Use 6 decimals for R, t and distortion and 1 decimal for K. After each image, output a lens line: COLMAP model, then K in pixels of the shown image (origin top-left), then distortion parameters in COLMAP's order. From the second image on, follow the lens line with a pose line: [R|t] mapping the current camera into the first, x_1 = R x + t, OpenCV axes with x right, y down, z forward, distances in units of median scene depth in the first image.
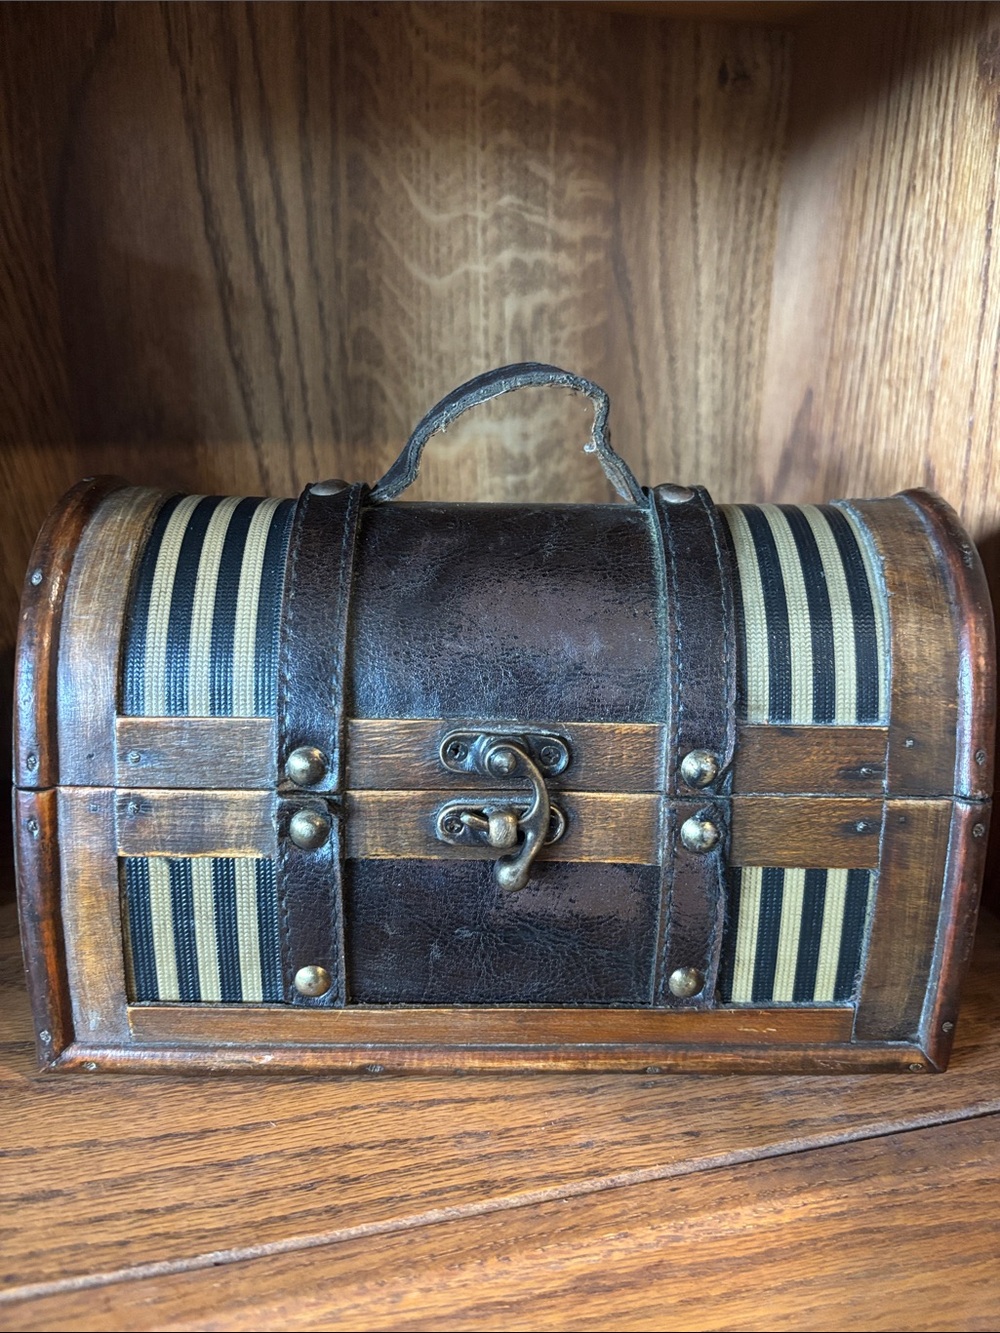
lens RADIAL K [[1004.6, 0, 496.2], [0, 1004.6, 668.5], [0, 0, 1]] dist [0.009289, -0.042912]
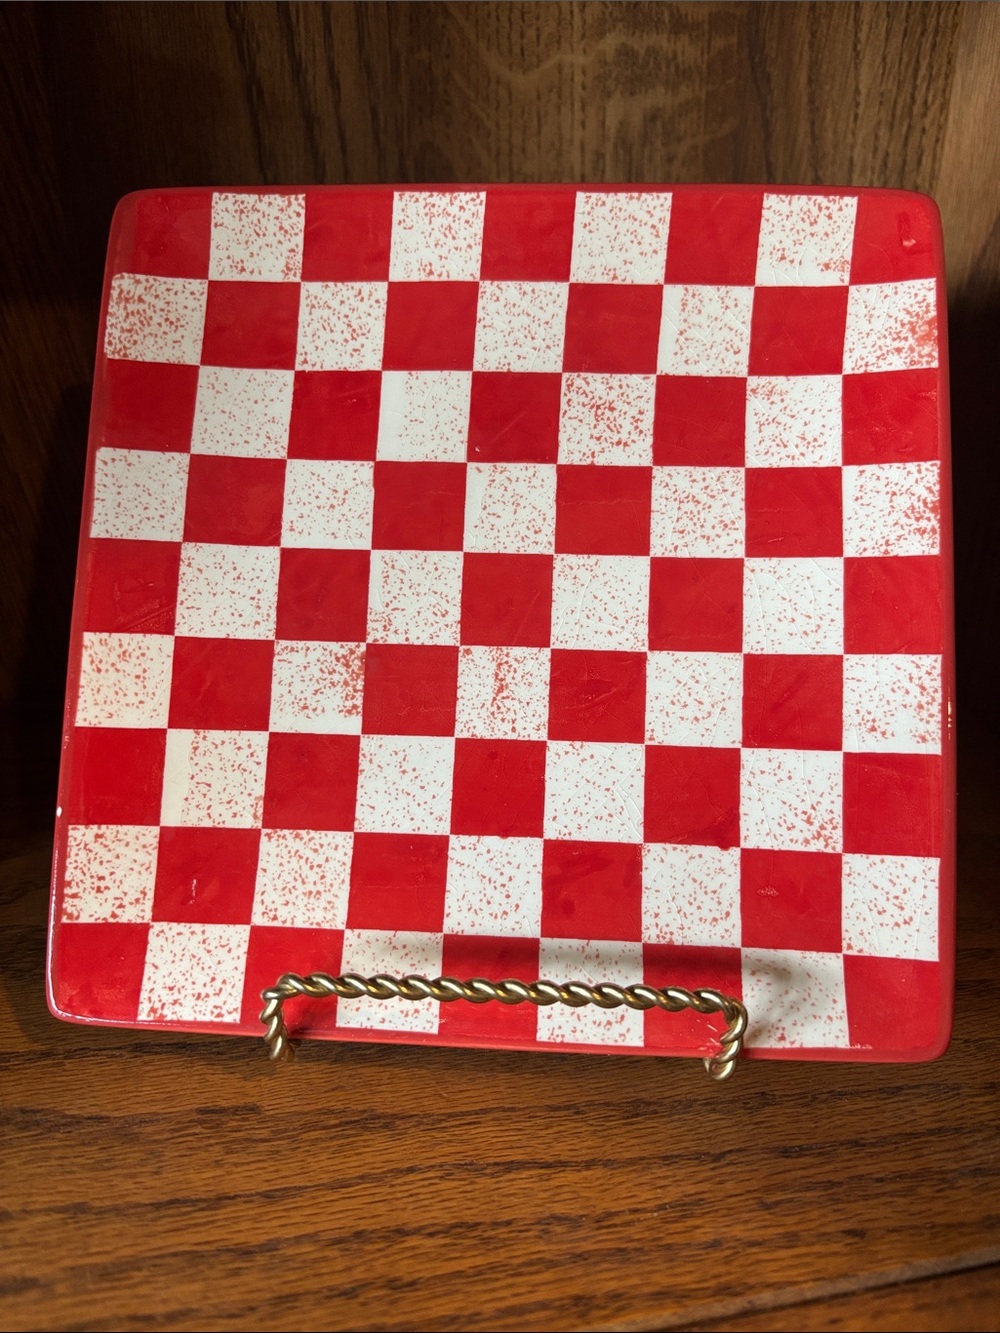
lens RADIAL K [[995.6, 0, 500.0], [0, 995.6, 666.5], [0, 0, 1]] dist [0.034619, -0.070643]
pose [[0.997574, 0.016517, -0.067619, -0.026708], [-0.007769, 0.991789, 0.127652, -0.051404], [0.069172, -0.126817, 0.989511, 0.294890]]
